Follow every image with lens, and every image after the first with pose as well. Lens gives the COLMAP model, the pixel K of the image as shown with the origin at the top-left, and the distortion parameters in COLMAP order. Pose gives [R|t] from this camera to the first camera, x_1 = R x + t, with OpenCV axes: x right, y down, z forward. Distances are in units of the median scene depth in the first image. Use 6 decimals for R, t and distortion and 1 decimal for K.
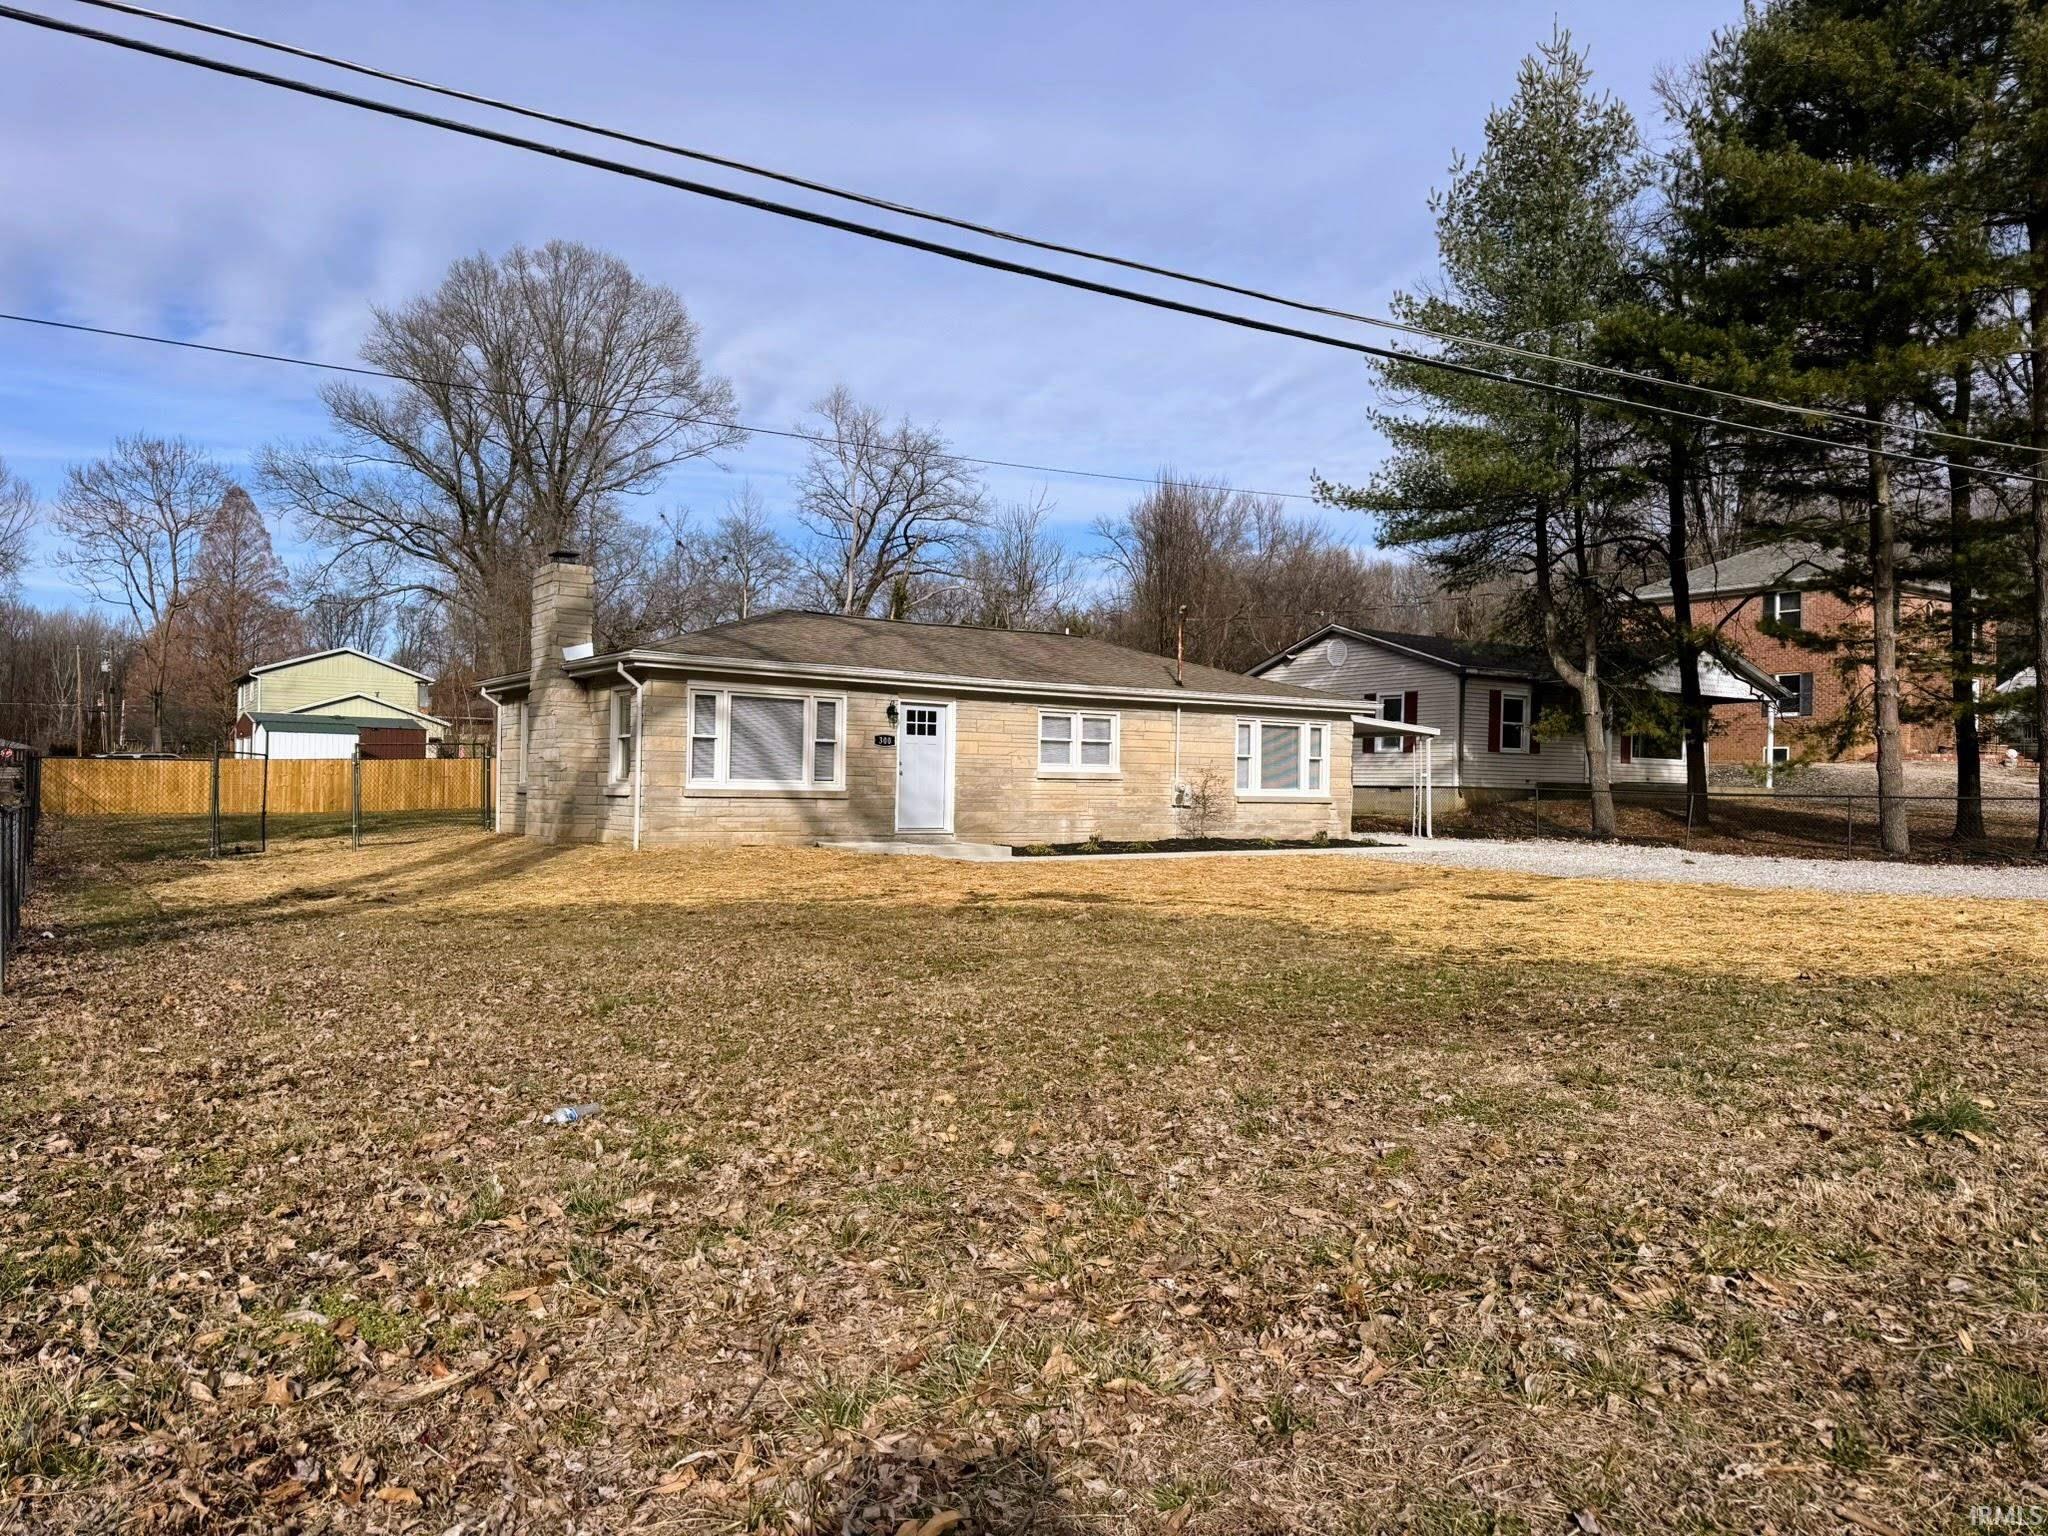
lens RADIAL K [[1446.9, 0, 1018.0], [0, 1446.9, 780.9], [0, 0, 1]] dist [0.052280, -0.064590]
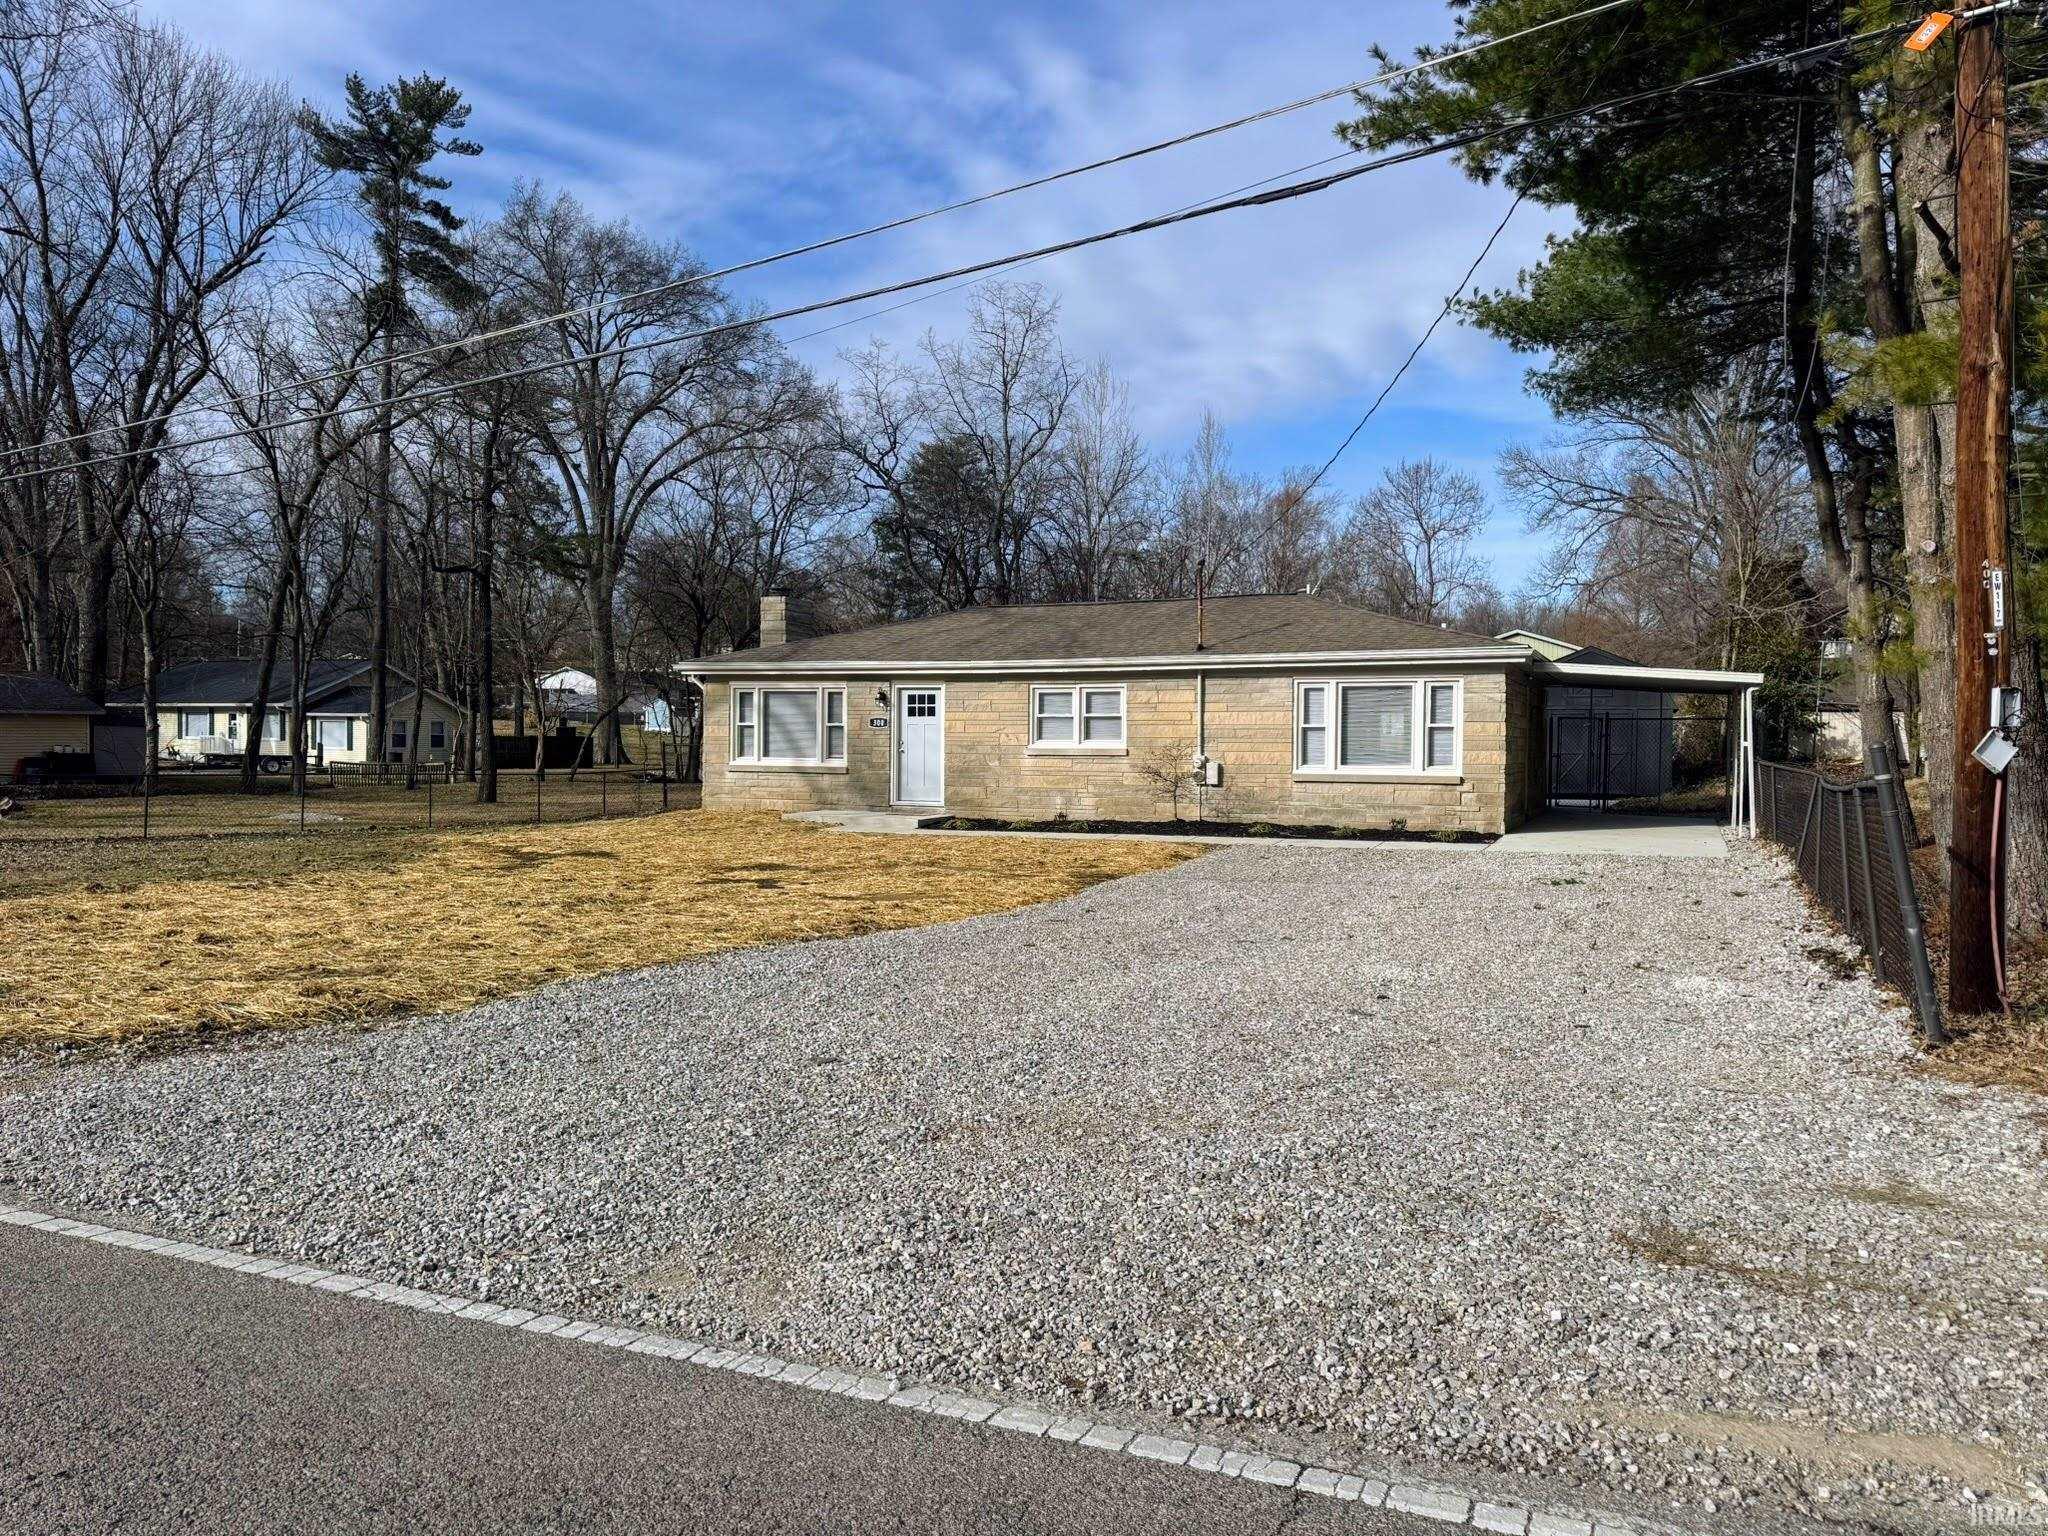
lens RADIAL K [[1446.9, 0, 1032.3], [0, 1446.9, 750.3], [0, 0, 1]] dist [0.052280, -0.064590]
pose [[0.514584, -0.007738, -0.857405, 0.923423], [0.005801, 0.999968, -0.005543, 0.000781], [0.857421, -0.002121, 0.514612, 0.503671]]
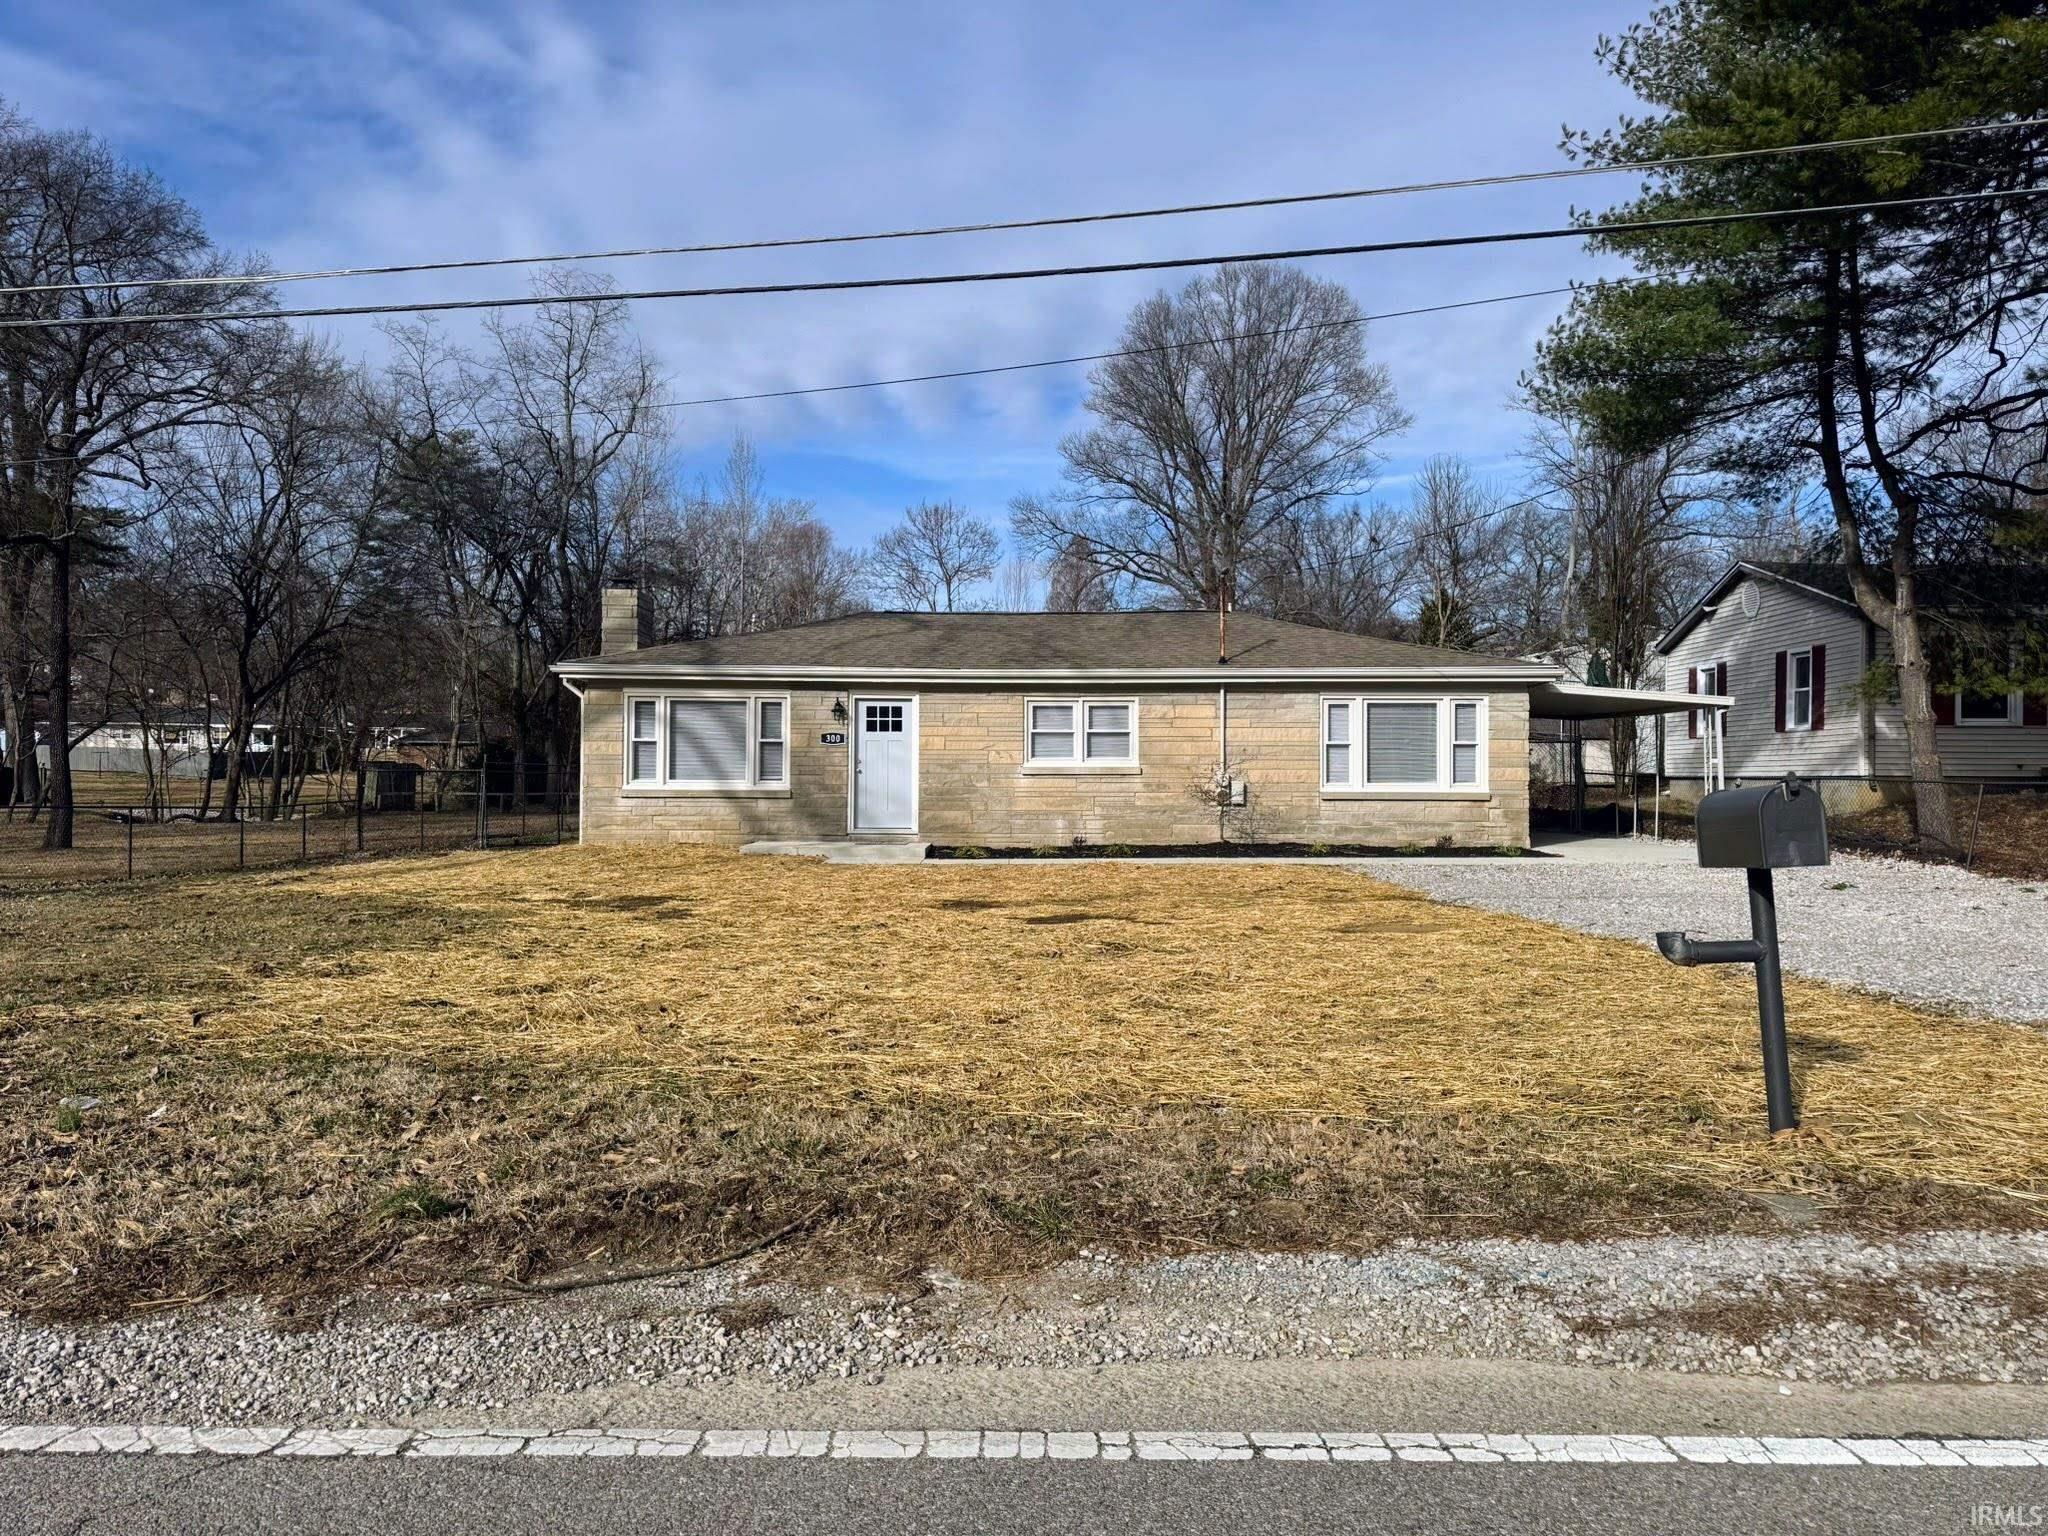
lens RADIAL K [[1446.9, 0, 1026.3], [0, 1446.9, 784.8], [0, 0, 1]] dist [0.052280, -0.064590]
pose [[0.810380, -0.012728, -0.585767, 0.576373], [0.012288, 0.999913, -0.004727, 0.009654], [0.585776, -0.003367, 0.810466, 0.271149]]
